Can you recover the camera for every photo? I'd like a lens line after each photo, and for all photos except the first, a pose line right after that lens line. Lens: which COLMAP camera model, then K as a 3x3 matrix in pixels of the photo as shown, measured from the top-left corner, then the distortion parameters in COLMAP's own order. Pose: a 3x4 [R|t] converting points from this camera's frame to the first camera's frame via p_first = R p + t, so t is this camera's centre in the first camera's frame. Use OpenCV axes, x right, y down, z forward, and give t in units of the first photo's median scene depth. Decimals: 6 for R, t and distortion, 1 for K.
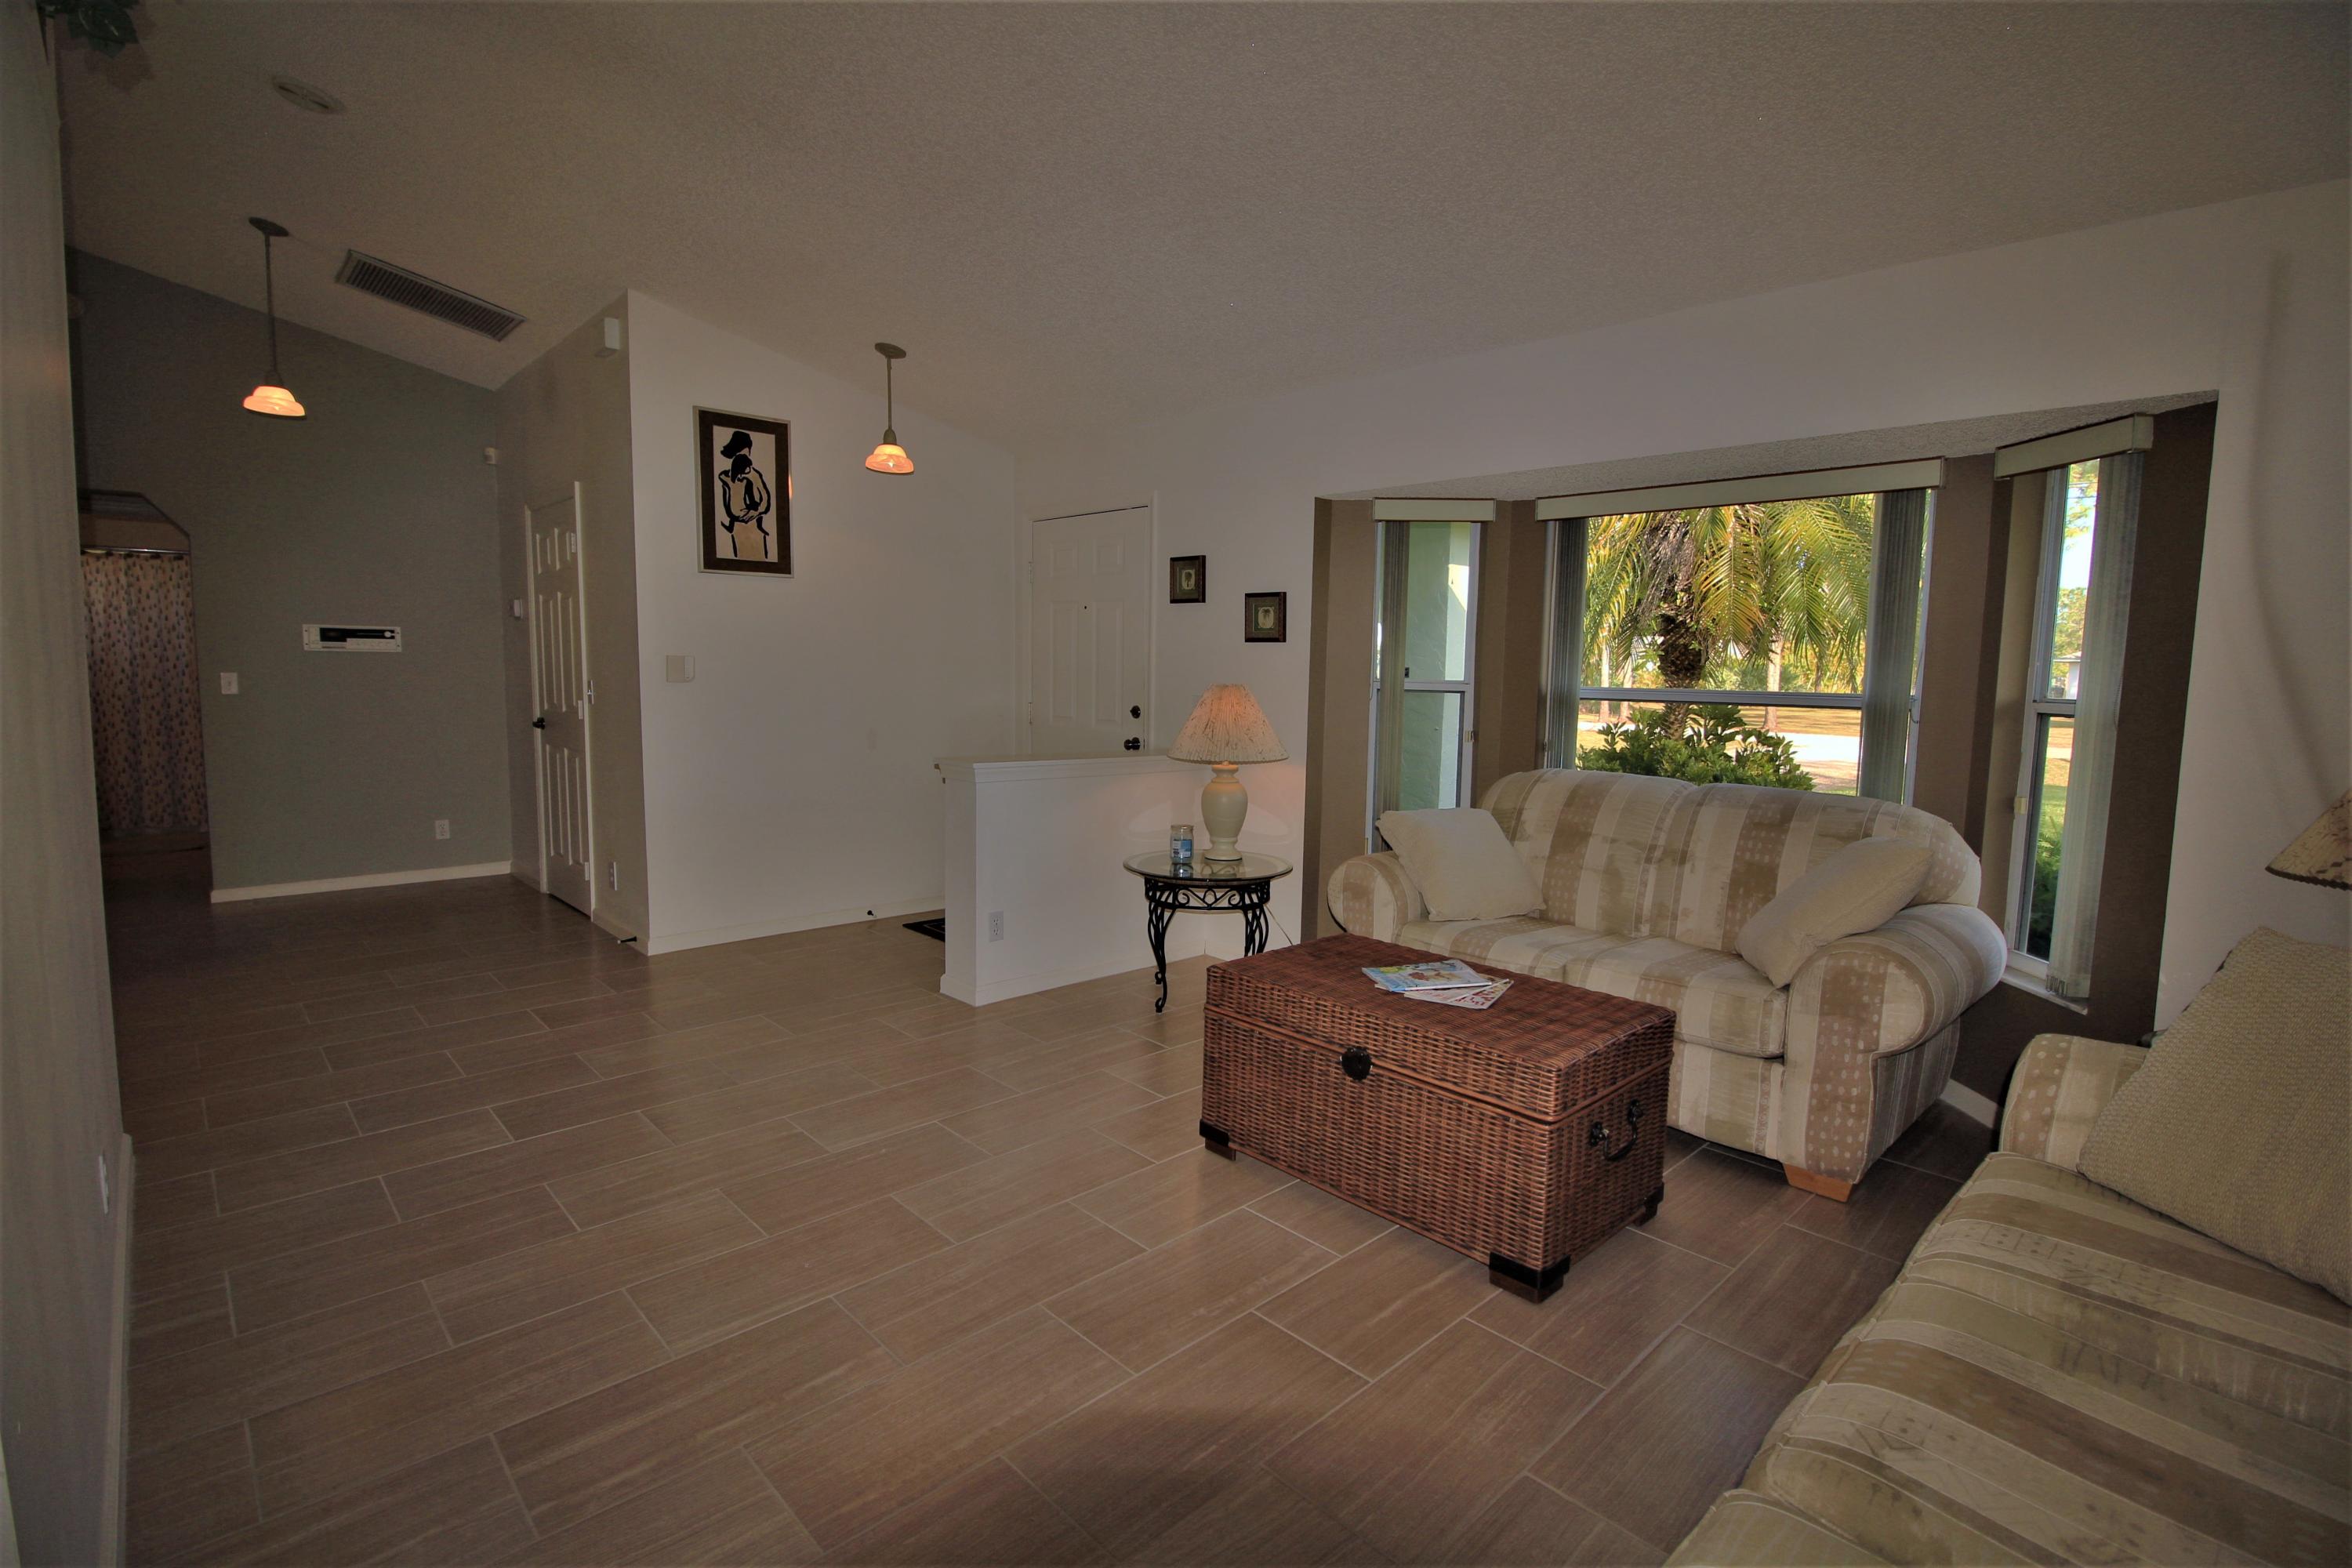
lens RADIAL K [[1133.6, 0, 1179.1], [0, 1133.6, 781.4], [0, 0, 1]] dist [-0.016893, -0.003162]
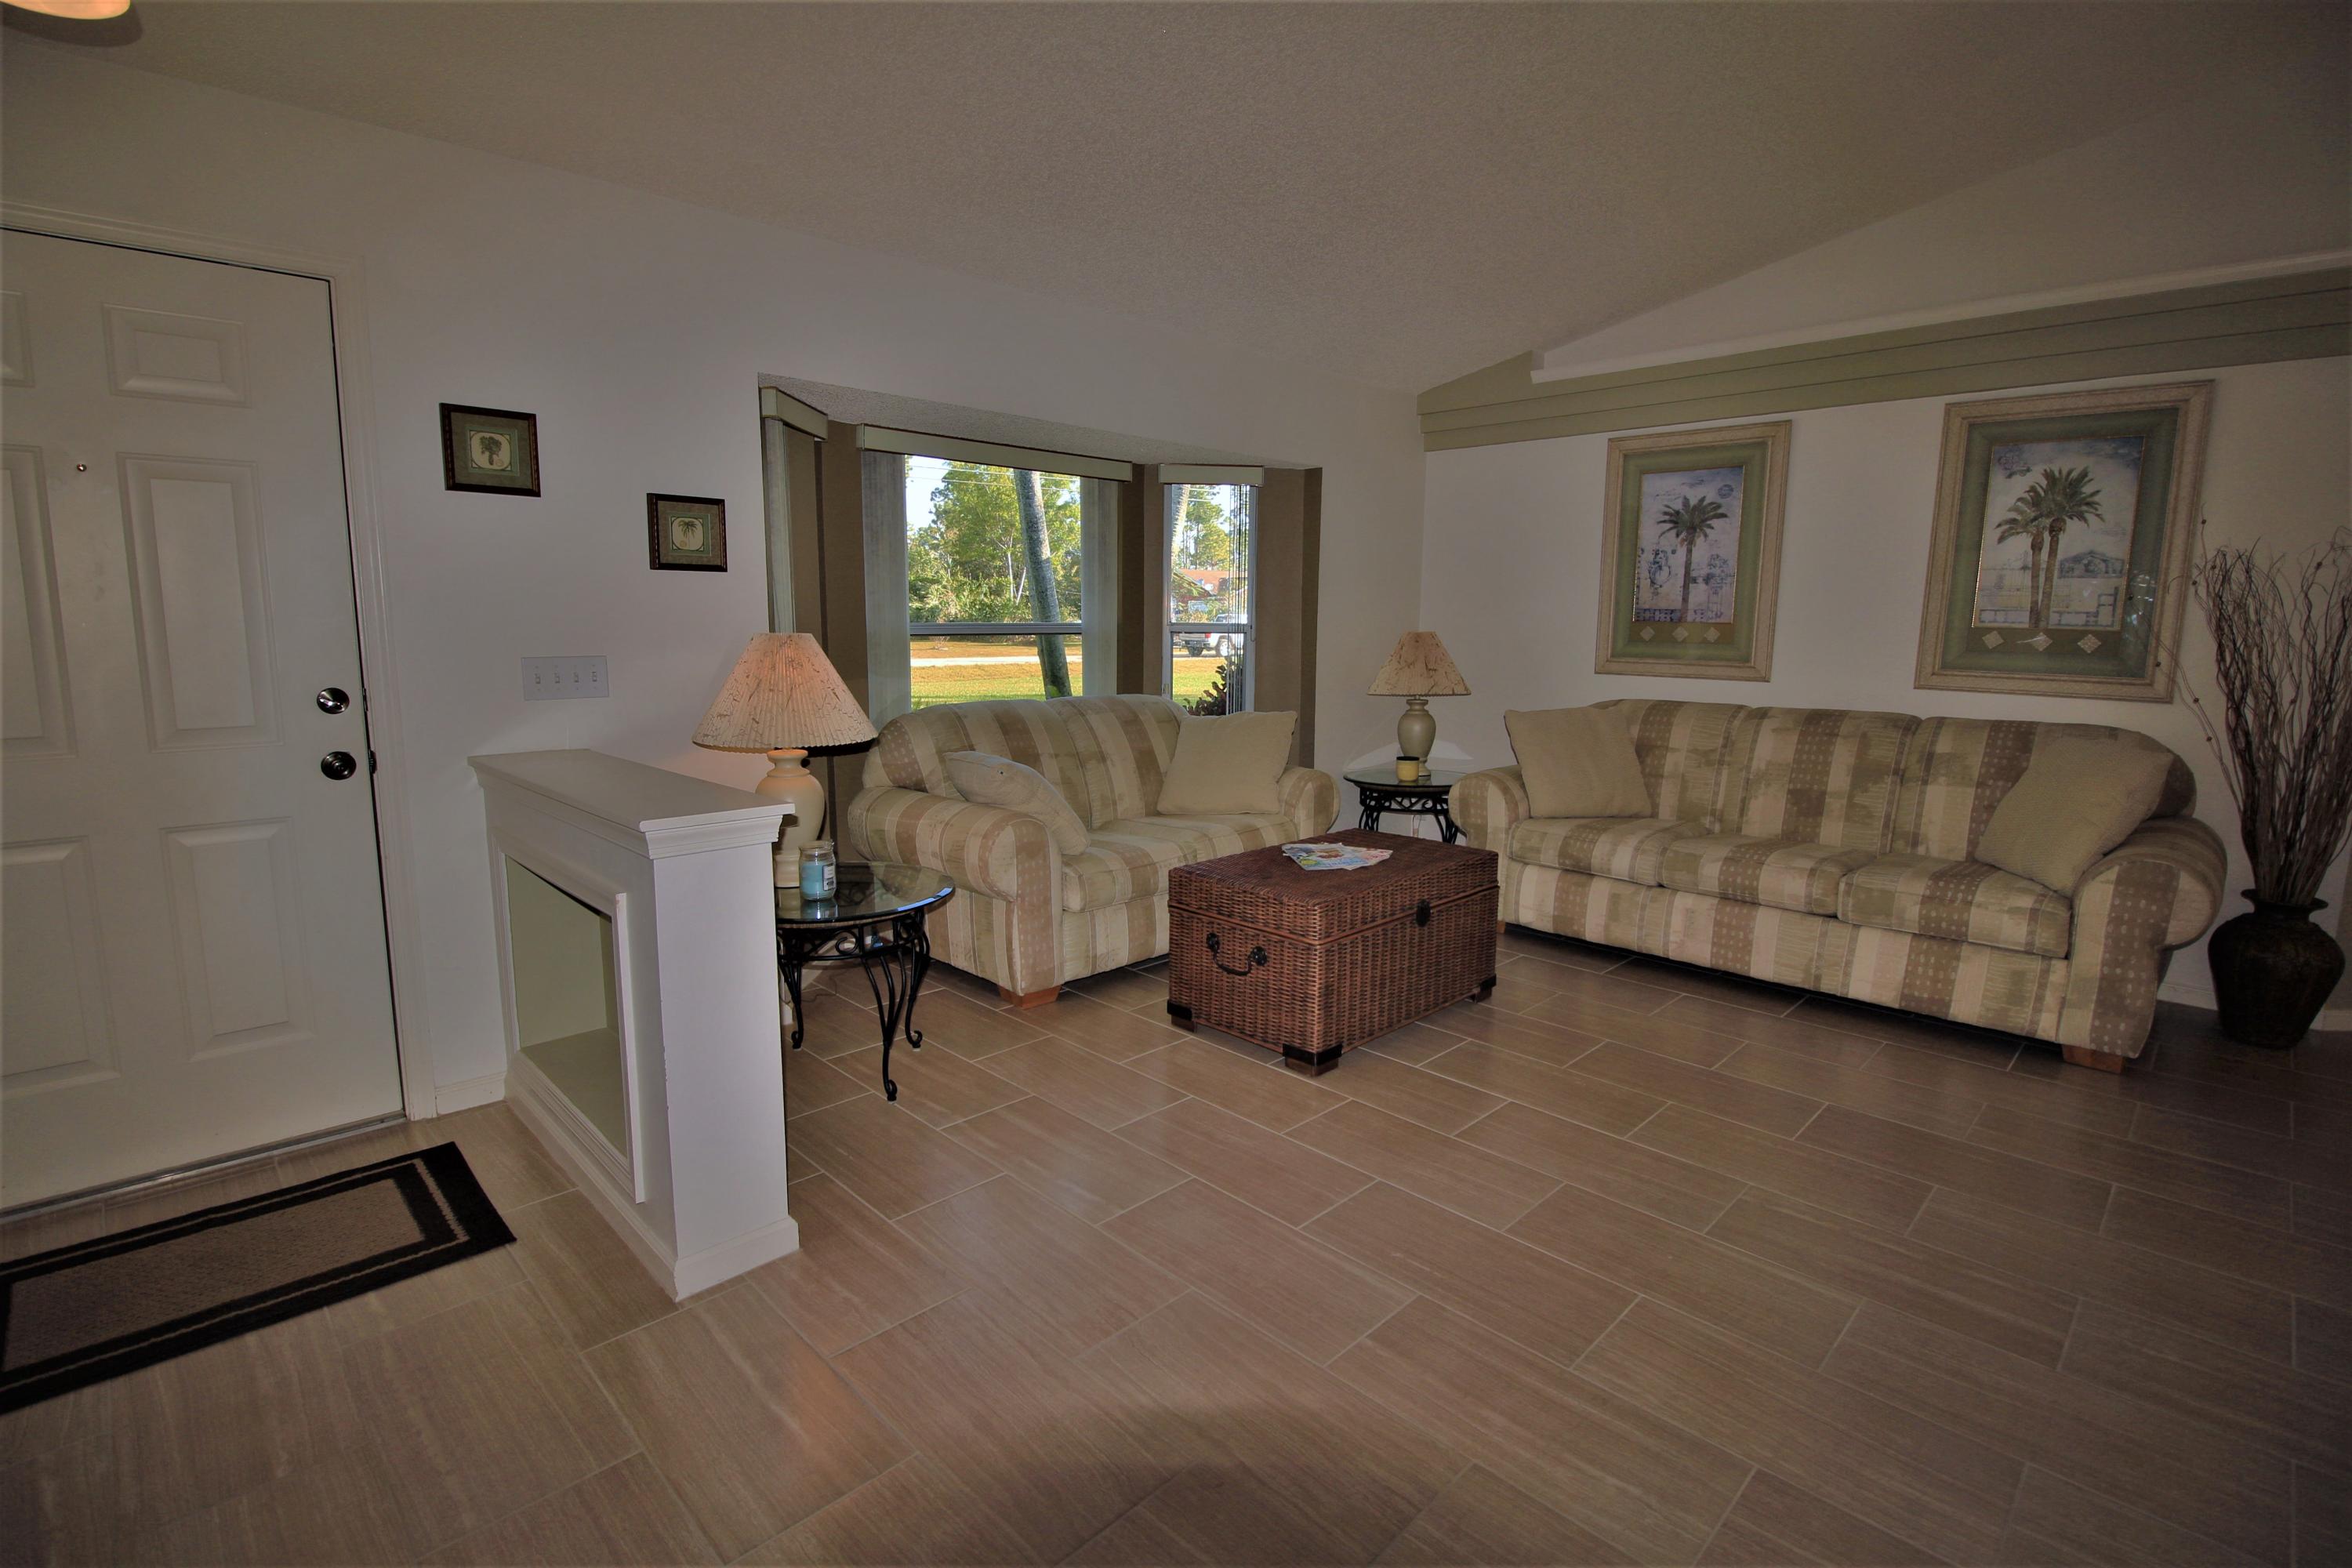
lens RADIAL K [[1133.6, 0, 1166.5], [0, 1133.6, 784.2], [0, 0, 1]] dist [-0.016893, -0.003162]
pose [[-0.054658, -0.164211, 0.984910, -0.838481], [0.092135, 0.981347, 0.168730, -0.113910], [-0.994245, 0.099967, -0.038509, 1.012932]]
